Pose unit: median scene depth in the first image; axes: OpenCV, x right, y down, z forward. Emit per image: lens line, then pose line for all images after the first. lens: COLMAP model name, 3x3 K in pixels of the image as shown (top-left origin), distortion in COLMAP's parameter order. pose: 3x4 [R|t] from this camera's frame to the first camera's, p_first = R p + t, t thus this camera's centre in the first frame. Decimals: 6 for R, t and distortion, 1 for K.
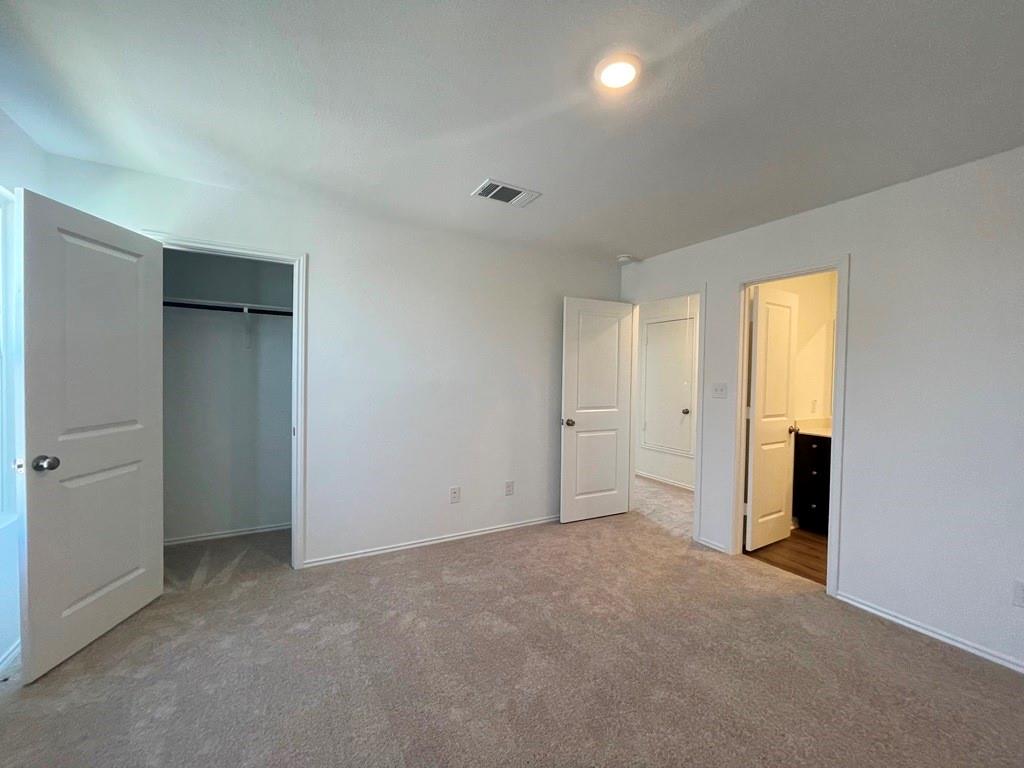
lens RADIAL K [[412.5, 0, 510.9], [0, 412.5, 387.3], [0, 0, 1]] dist [-0.006289, 0.000832]
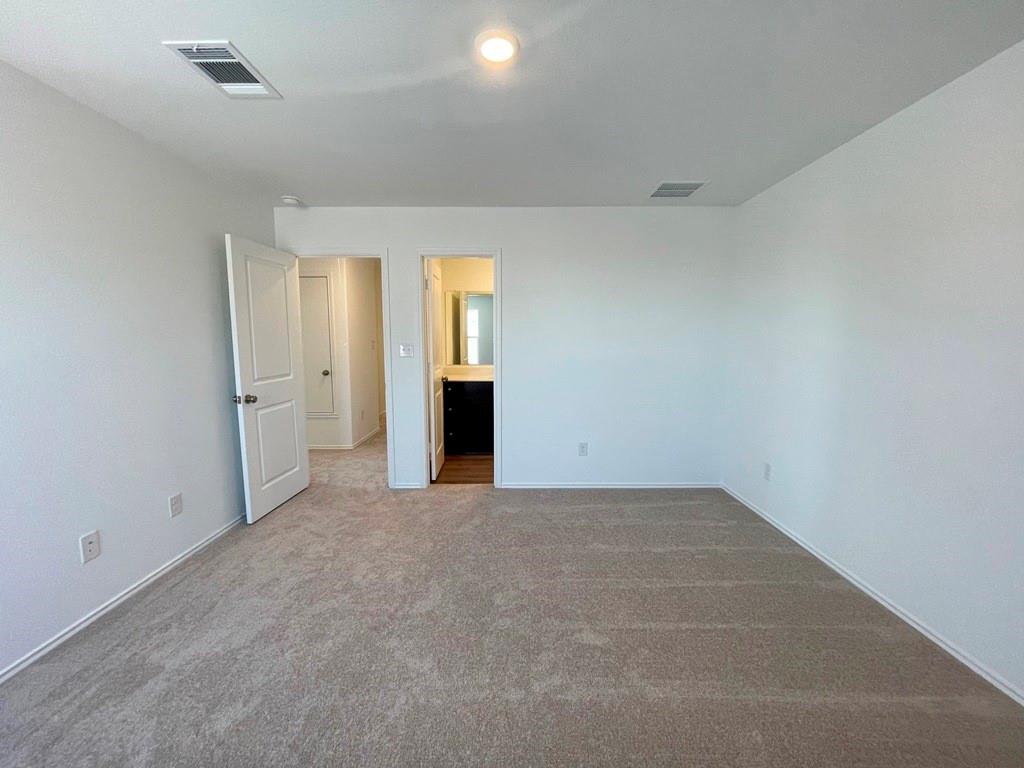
lens RADIAL K [[412.5, 0, 514.1], [0, 412.5, 388.2], [0, 0, 1]] dist [-0.006289, 0.000832]
pose [[0.487076, -0.121086, 0.864925, -0.319162], [0.028962, 0.992037, 0.122572, -0.019228], [-0.872879, -0.034652, 0.486705, 0.186599]]
